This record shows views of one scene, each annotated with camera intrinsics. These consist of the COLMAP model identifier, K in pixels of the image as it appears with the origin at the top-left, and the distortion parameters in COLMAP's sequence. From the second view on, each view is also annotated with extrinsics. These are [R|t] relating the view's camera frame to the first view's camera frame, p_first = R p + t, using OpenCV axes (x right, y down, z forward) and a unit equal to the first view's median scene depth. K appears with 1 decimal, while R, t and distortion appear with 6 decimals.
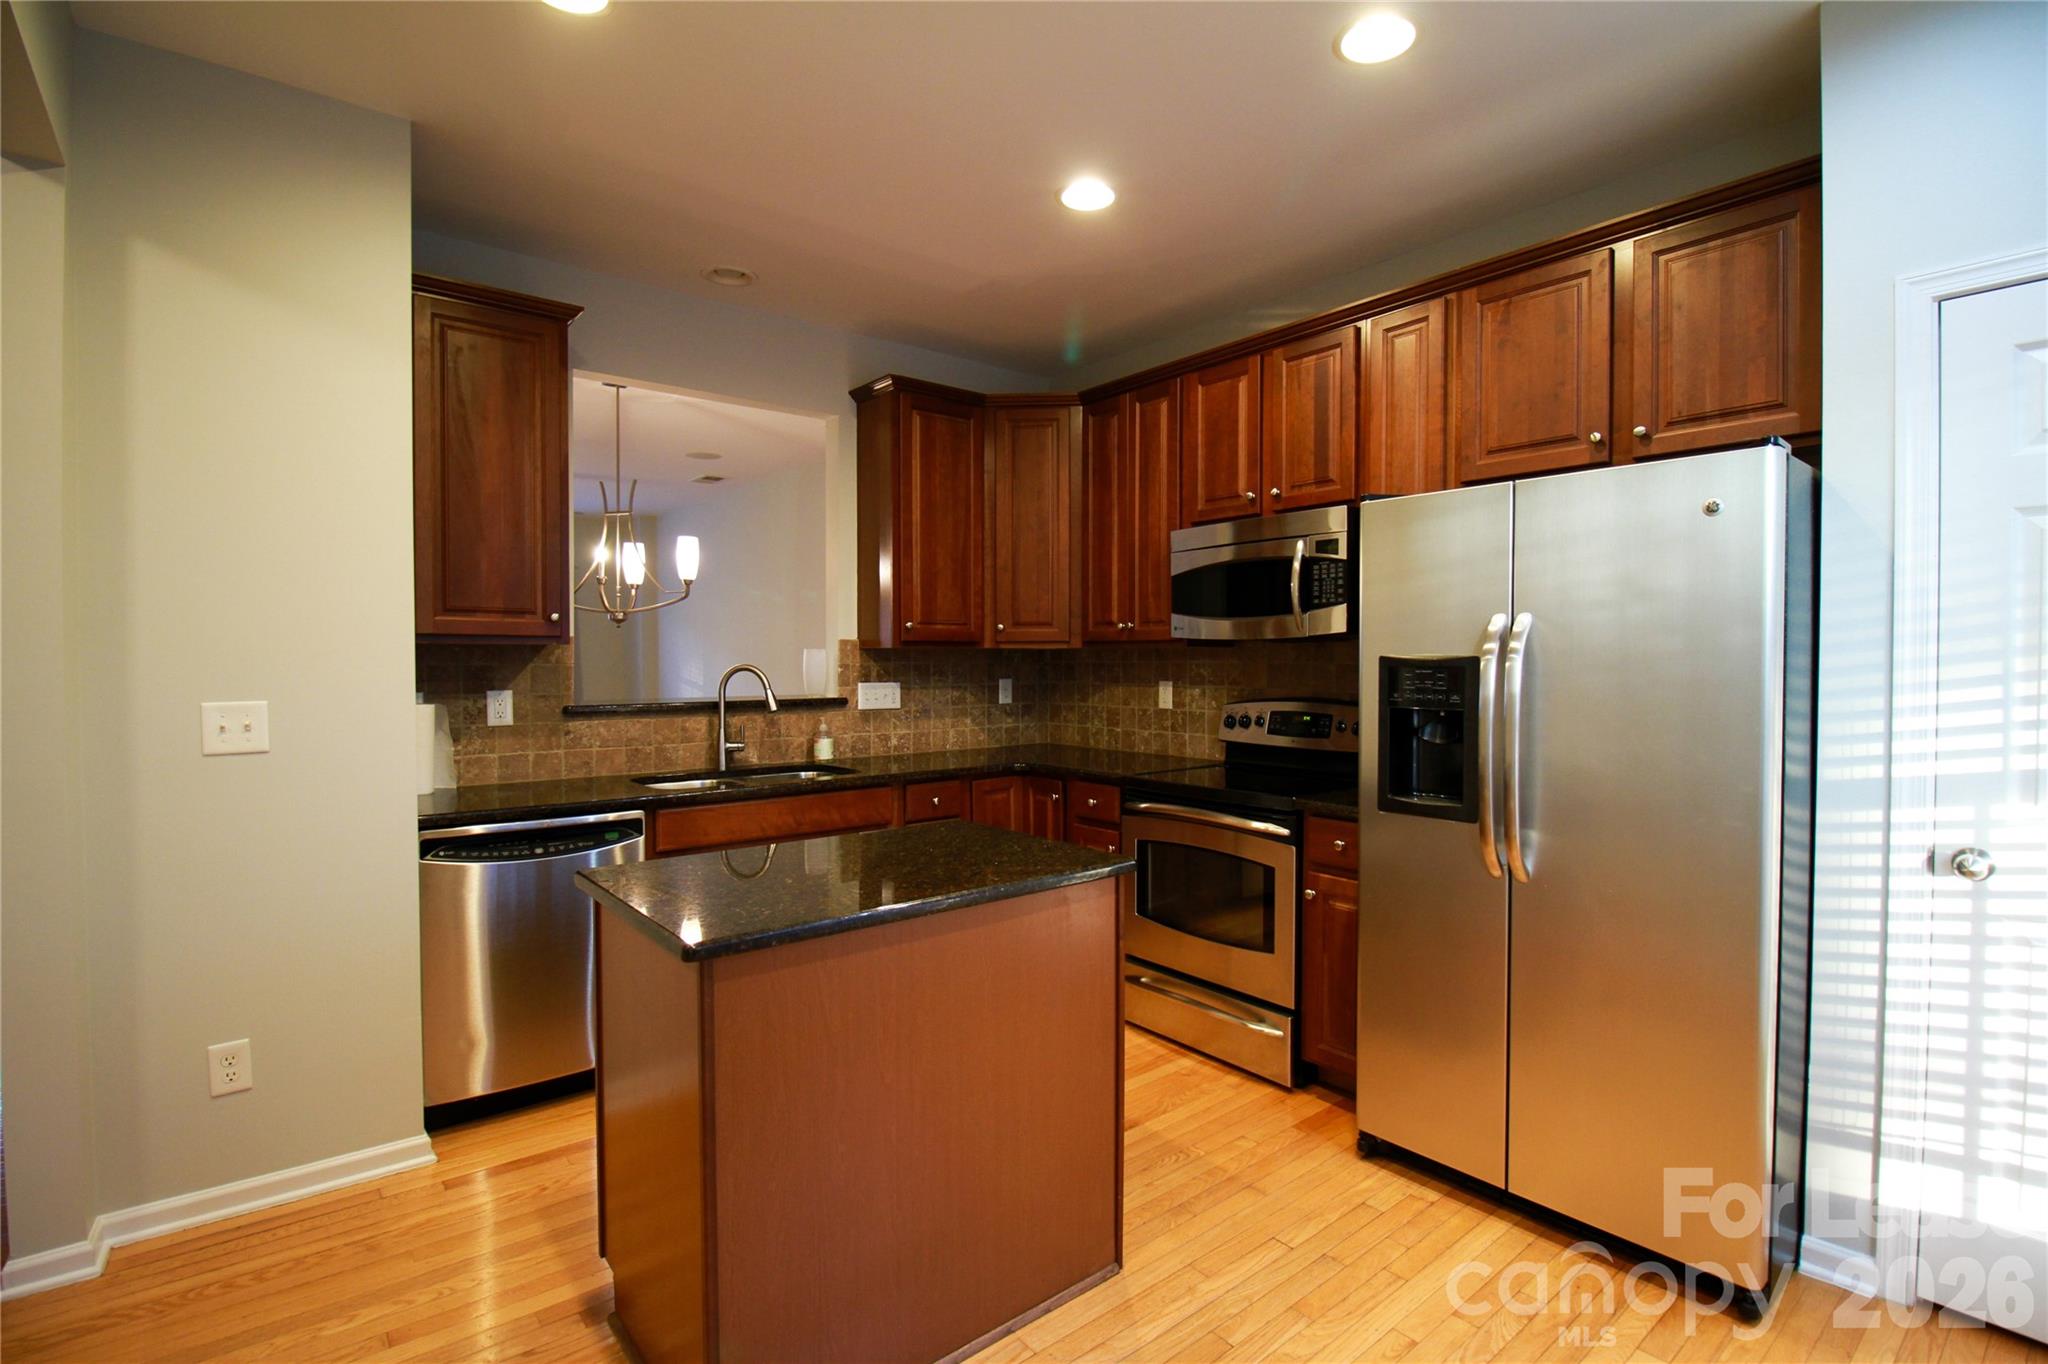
lens RADIAL K [[948.2, 0, 1047.3], [0, 948.2, 683.0], [0, 0, 1]] dist [-0.000482, -0.013426]
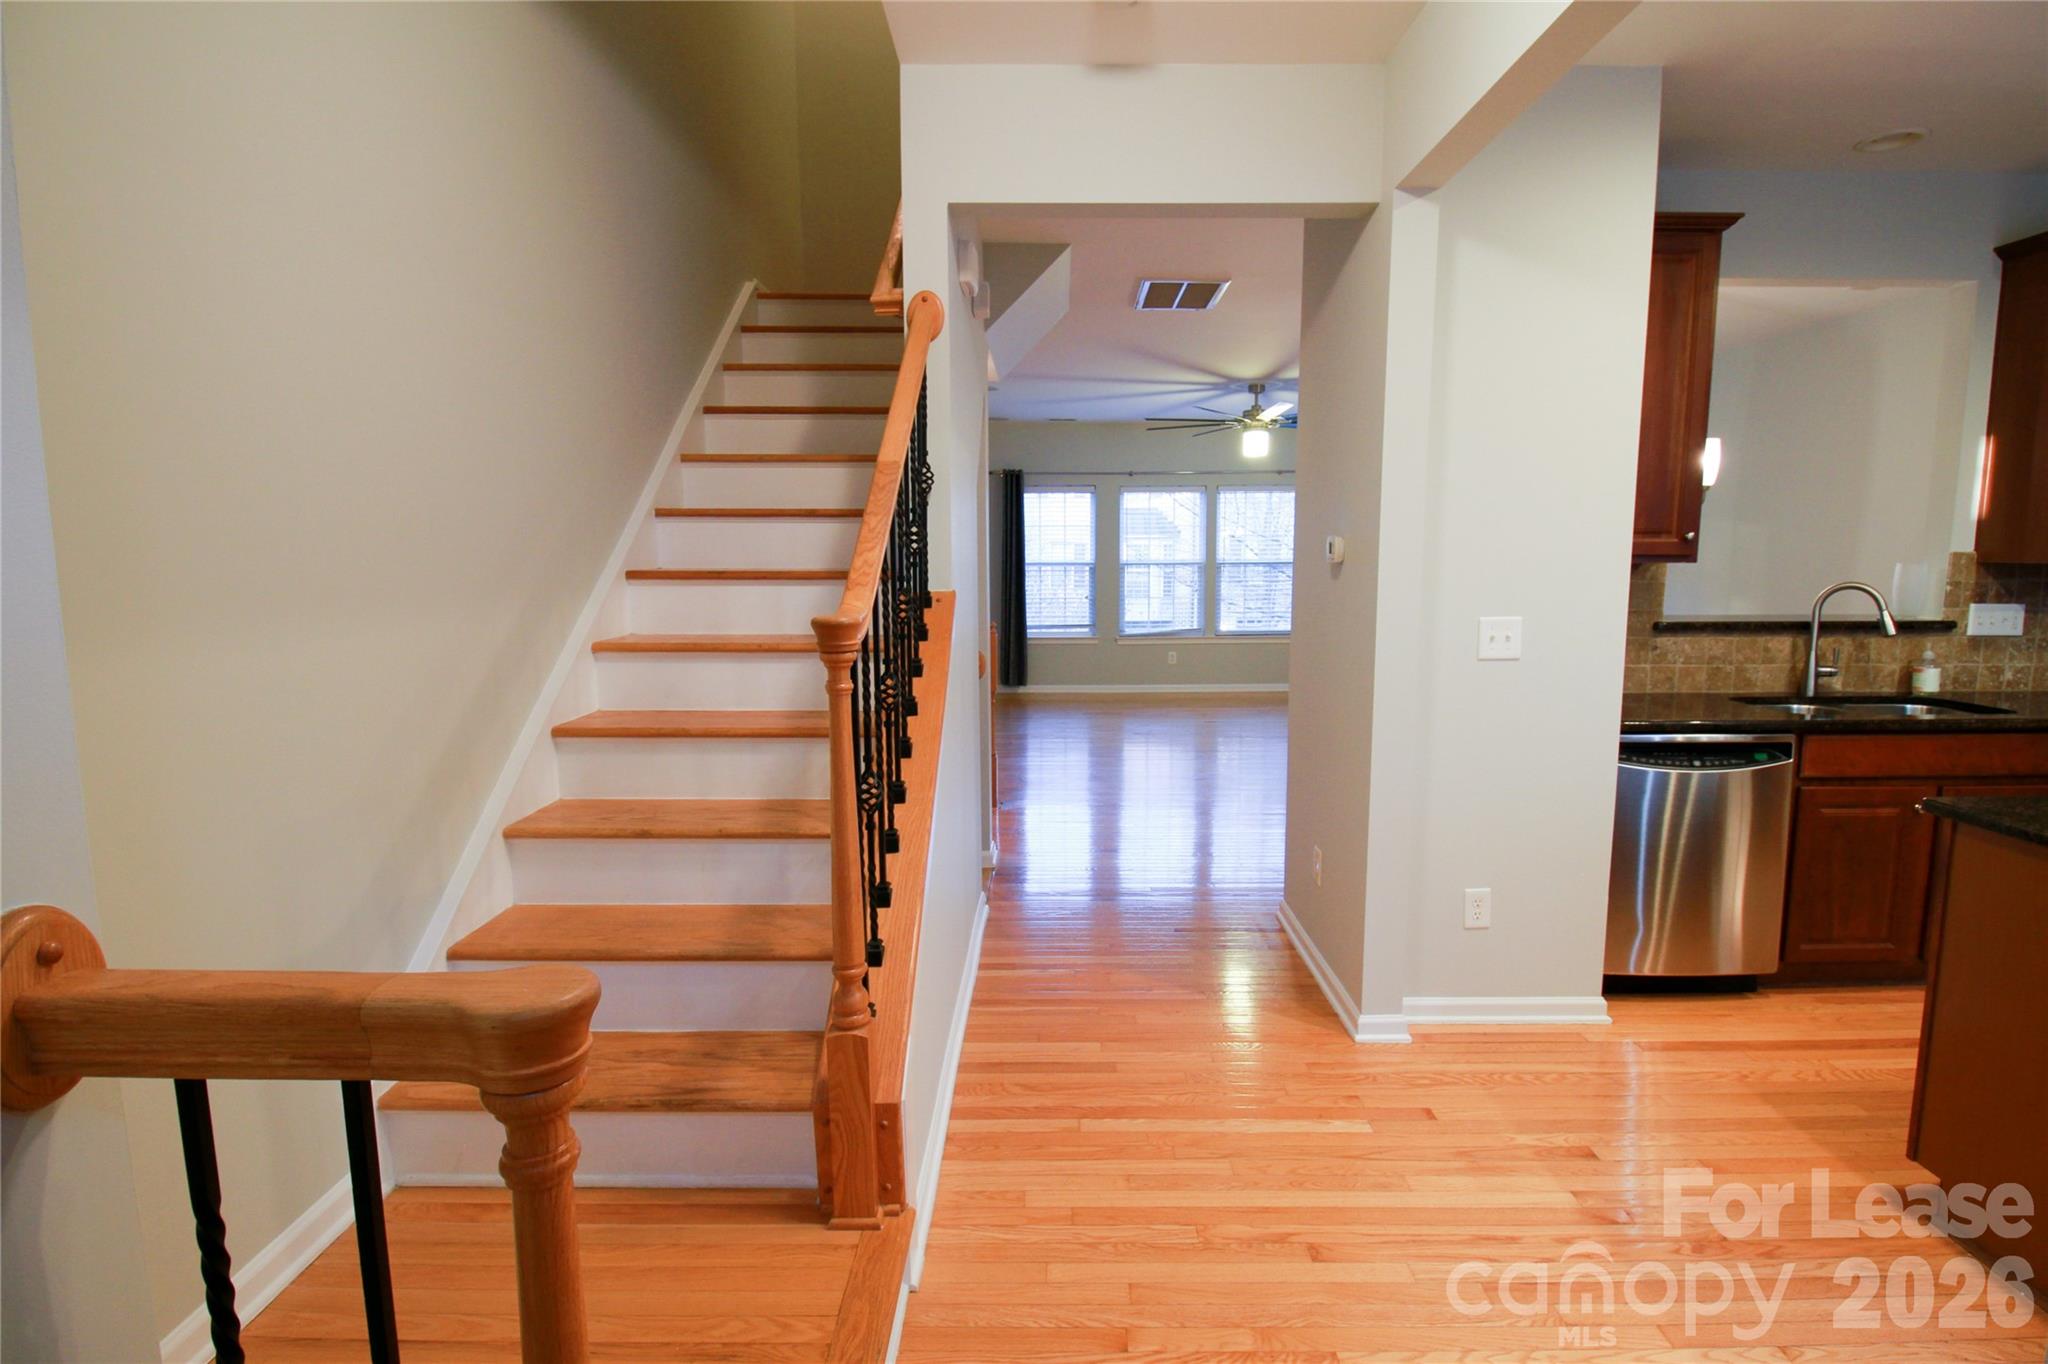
lens RADIAL K [[999.7, 0, 1055.6], [0, 999.7, 683.6], [0, 0, 1]] dist [-0.000410, -0.013984]
pose [[0.769090, 0.076898, -0.634498, -0.313272], [-0.011840, 0.994280, 0.106150, -0.015848], [0.639031, -0.074127, 0.765601, -0.237108]]
